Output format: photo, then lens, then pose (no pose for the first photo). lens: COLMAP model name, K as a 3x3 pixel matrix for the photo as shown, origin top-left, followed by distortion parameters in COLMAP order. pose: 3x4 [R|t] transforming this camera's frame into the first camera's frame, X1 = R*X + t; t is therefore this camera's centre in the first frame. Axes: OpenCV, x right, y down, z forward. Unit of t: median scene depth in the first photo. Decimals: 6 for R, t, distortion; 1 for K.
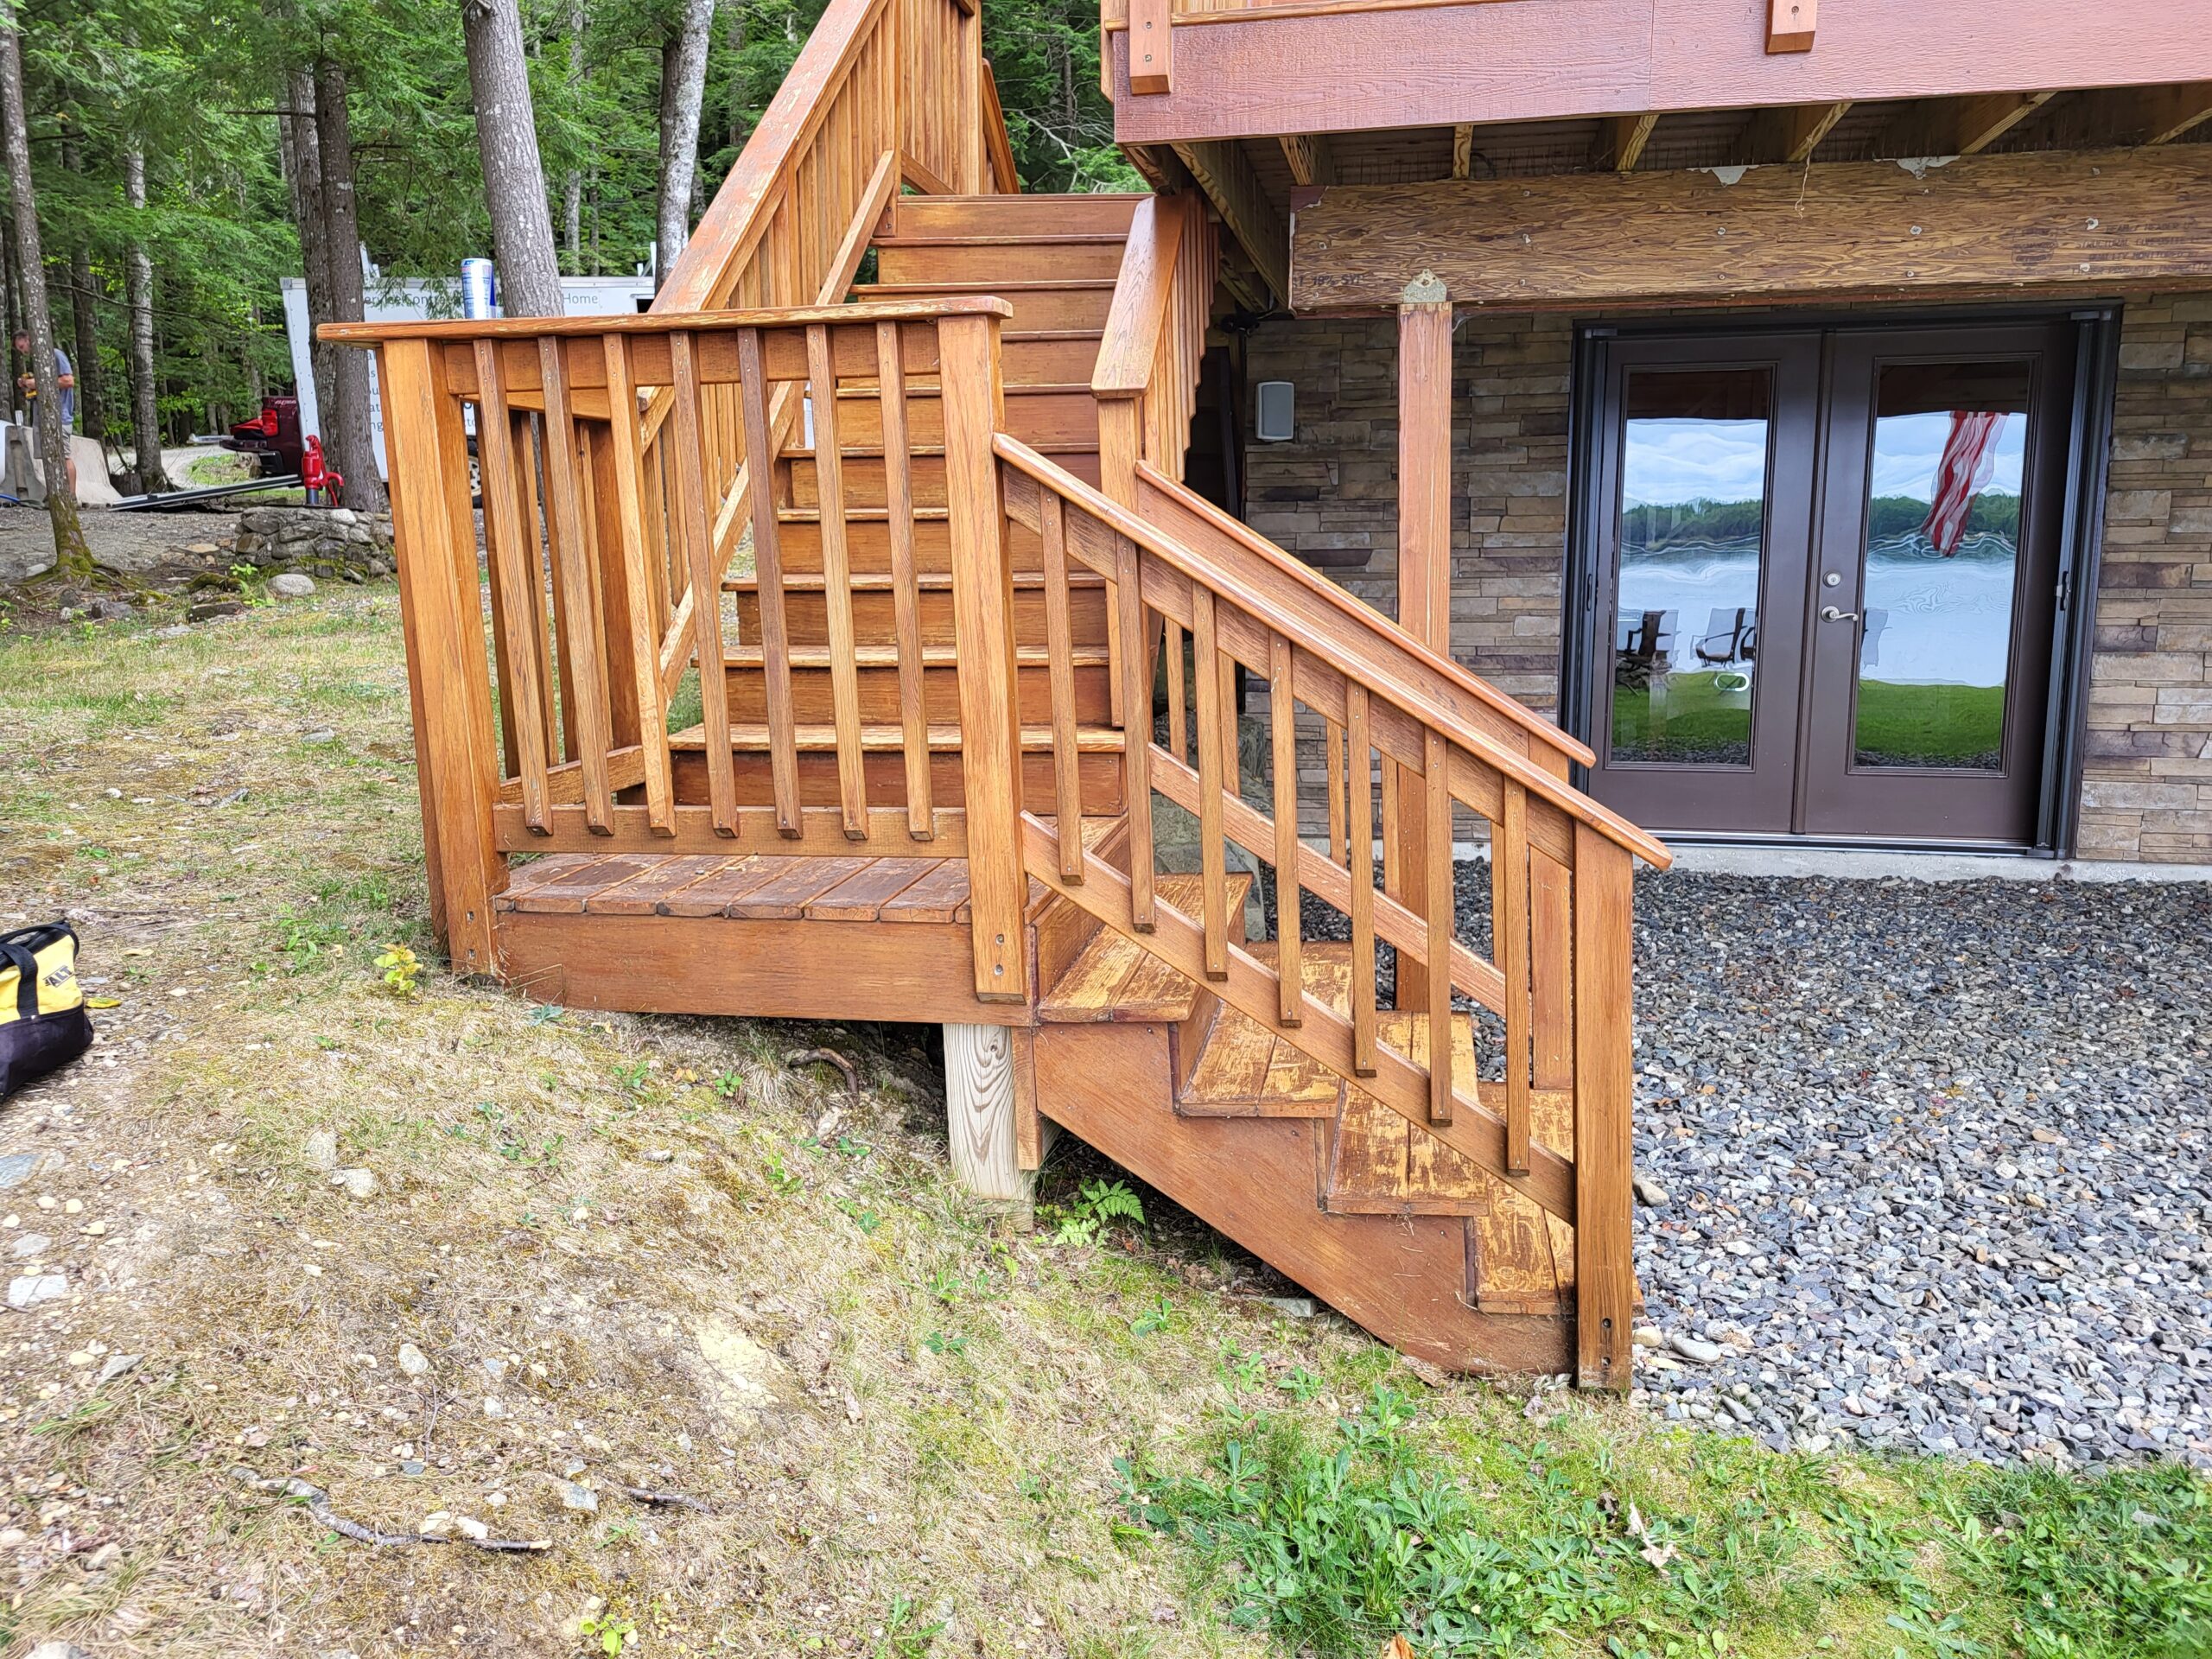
lens RADIAL K [[1678.3, 0, 1077.6], [0, 1678.3, 783.2], [0, 0, 1]] dist [0.053414, -0.040615]
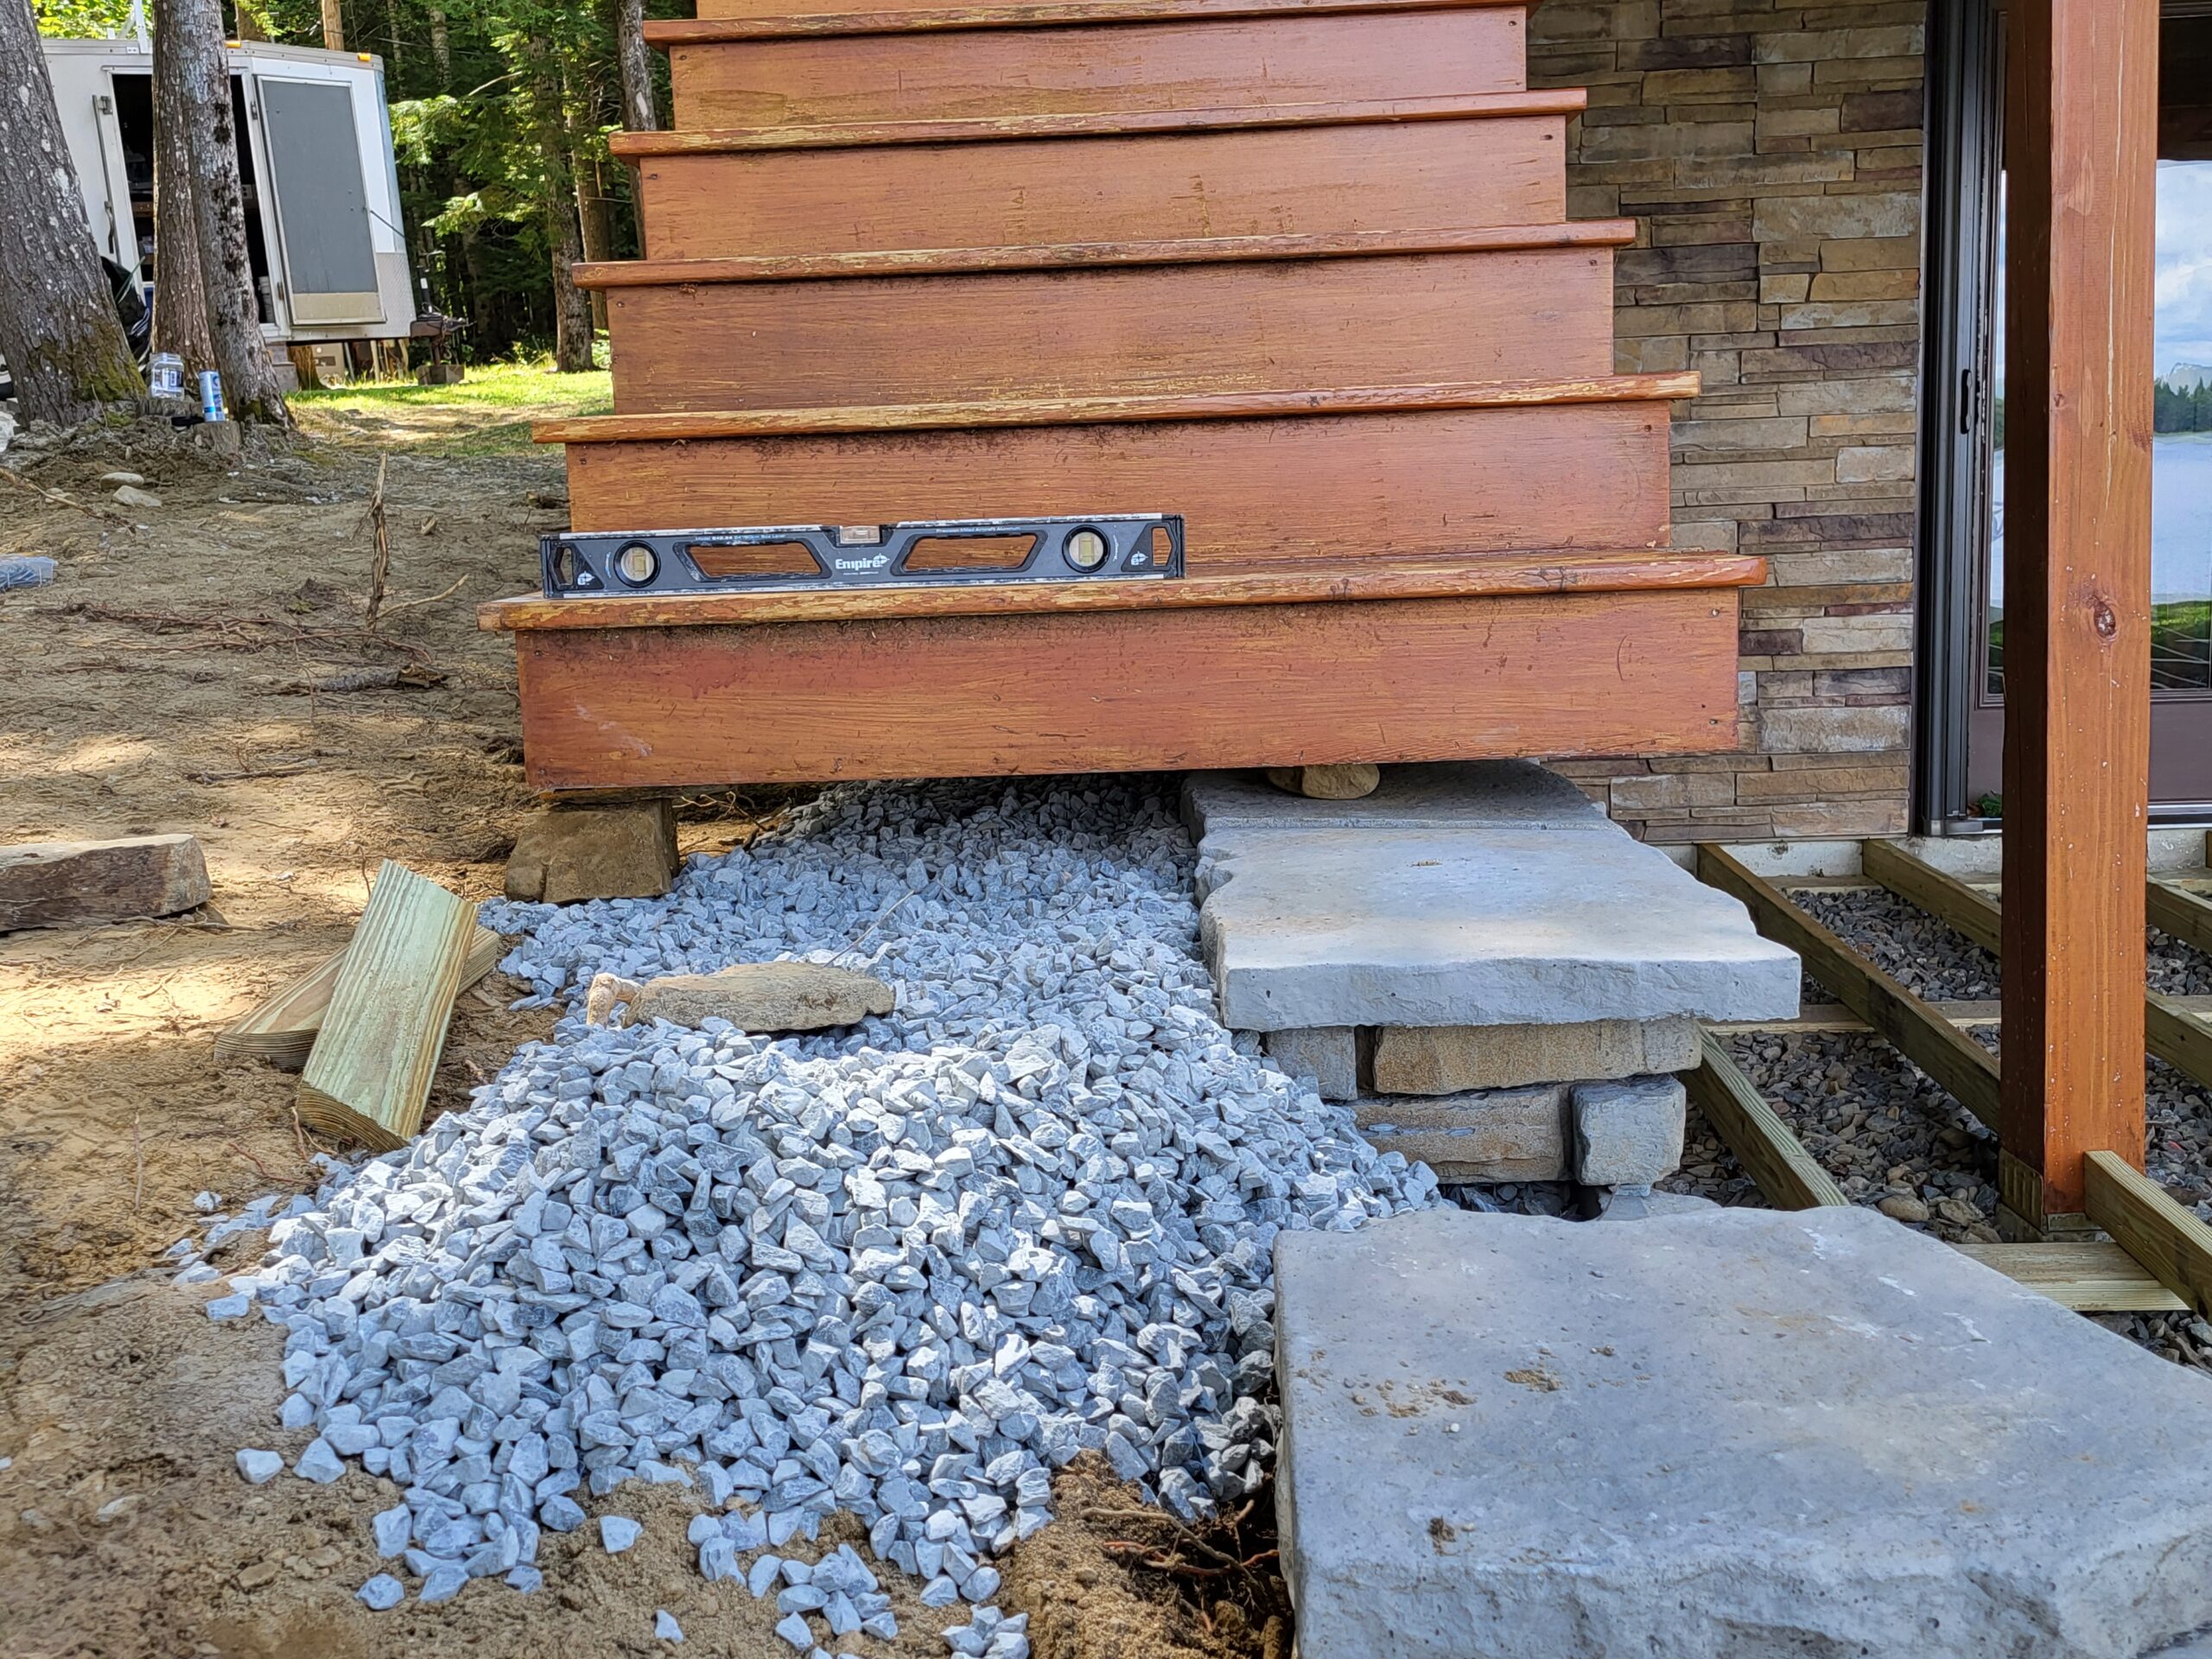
lens RADIAL K [[2238.6, 0, 1104.7], [0, 2238.6, 780.2], [0, 0, 1]] dist [0.039901, 0.000000]
pose [[0.985340, -0.049878, 0.163147, -0.127230], [0.051850, 0.998624, -0.007845, 0.008007], [-0.162531, 0.016189, 0.986571, 0.300214]]
